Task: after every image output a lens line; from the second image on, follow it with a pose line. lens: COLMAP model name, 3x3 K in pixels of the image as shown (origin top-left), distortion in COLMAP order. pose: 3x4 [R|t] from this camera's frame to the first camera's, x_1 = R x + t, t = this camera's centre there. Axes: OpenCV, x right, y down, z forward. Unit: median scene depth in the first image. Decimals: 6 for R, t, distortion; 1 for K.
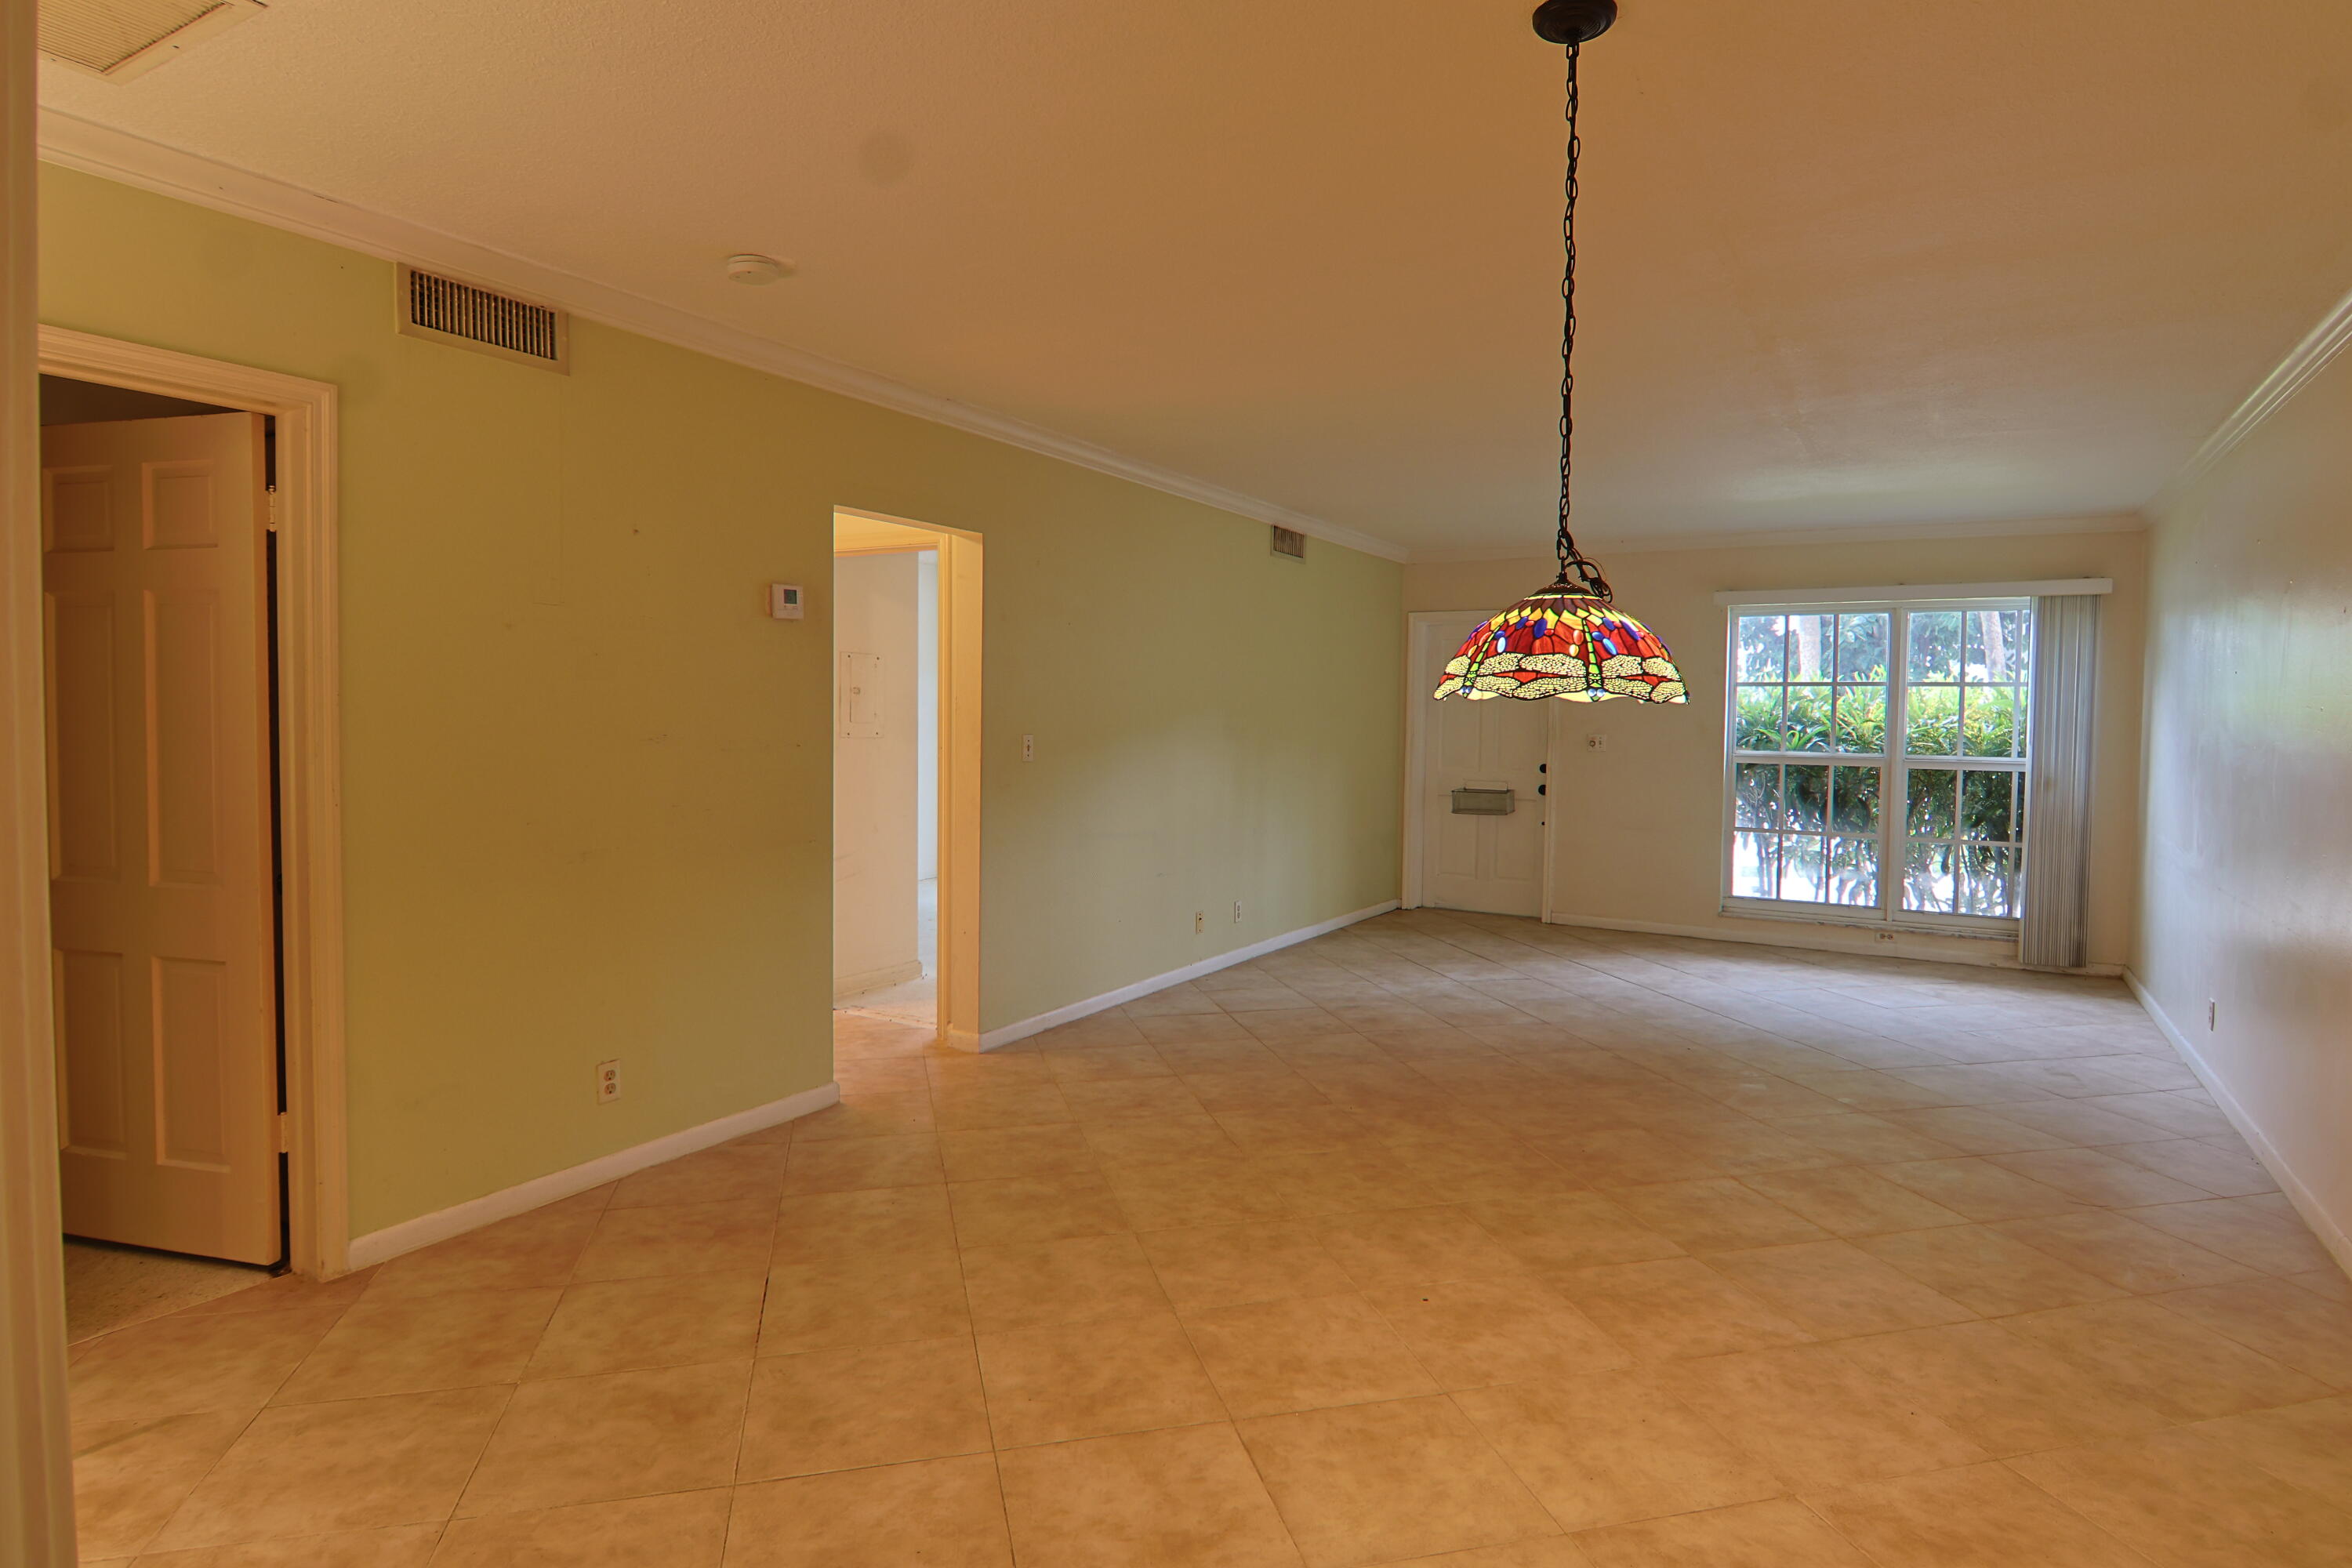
lens RADIAL K [[1271.7, 0, 1187.5], [0, 1271.7, 763.0], [0, 0, 1]] dist [-0.007465, -0.001192]
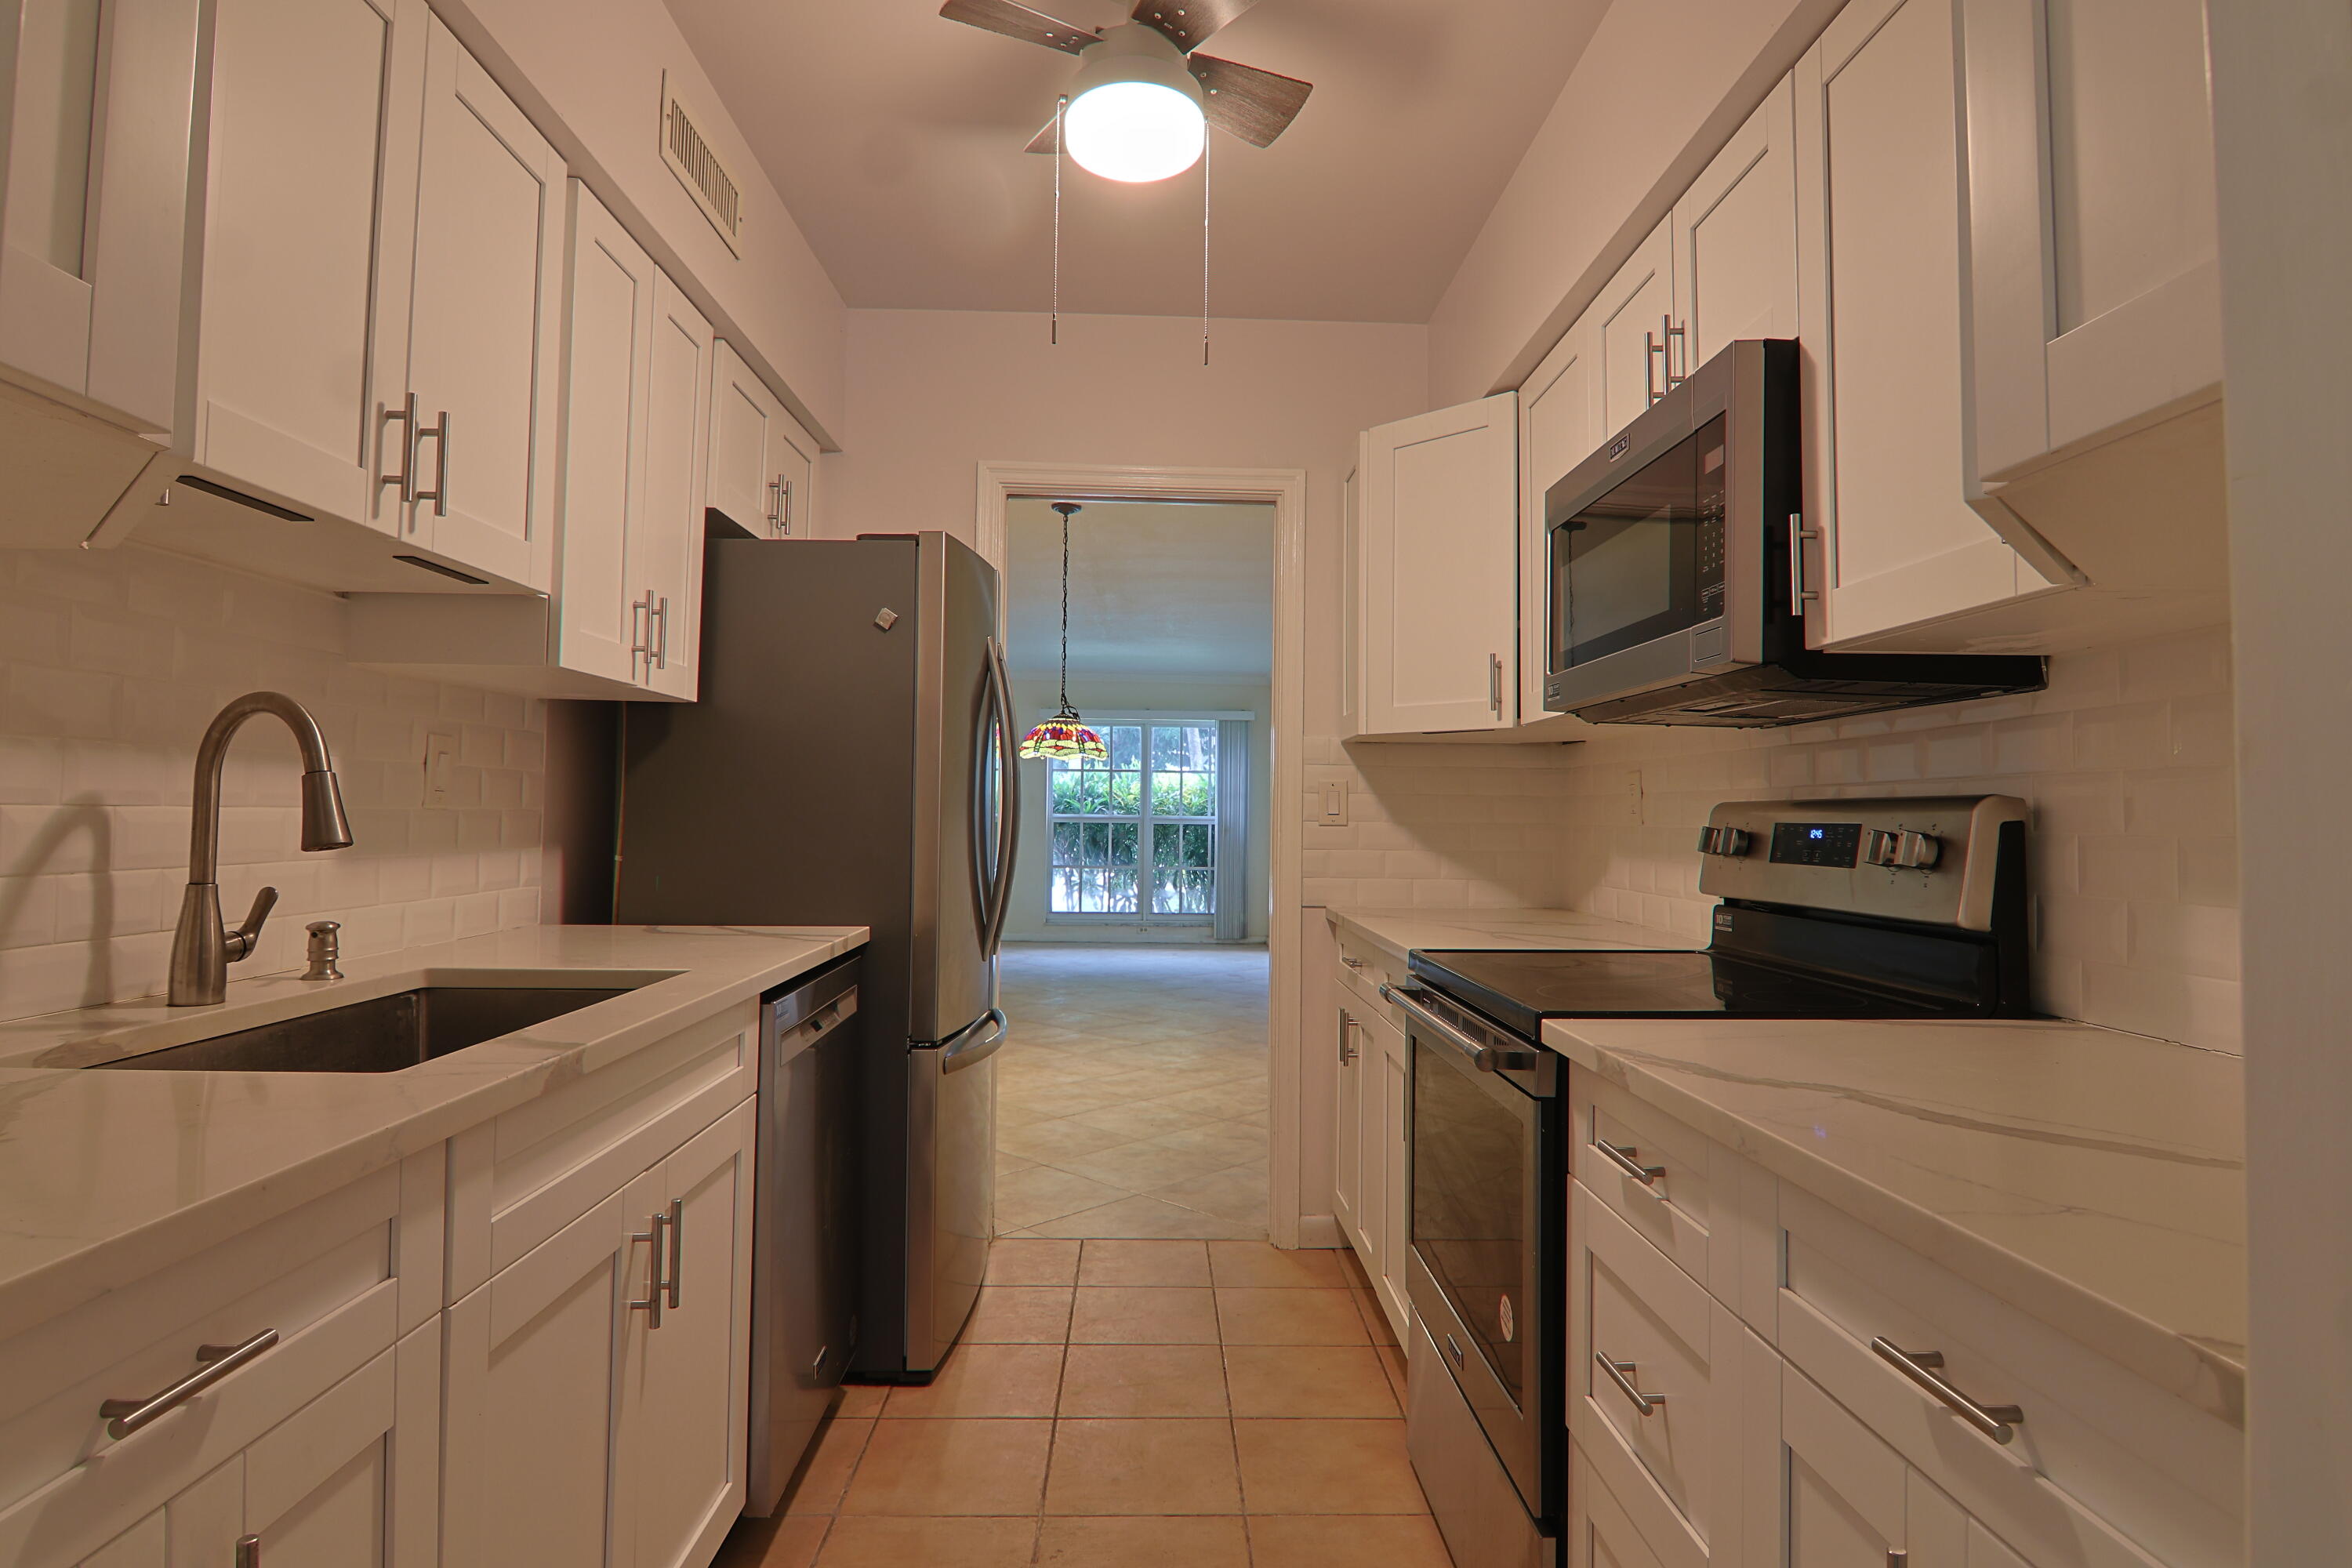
lens RADIAL K [[1271.7, 0, 1187.5], [0, 1271.7, 763.0], [0, 0, 1]] dist [-0.007465, -0.001192]
pose [[0.846648, 0.021049, 0.531736, -0.247829], [0.020277, 0.997216, -0.071760, 0.043205], [-0.531766, 0.071537, 0.843864, -0.378750]]
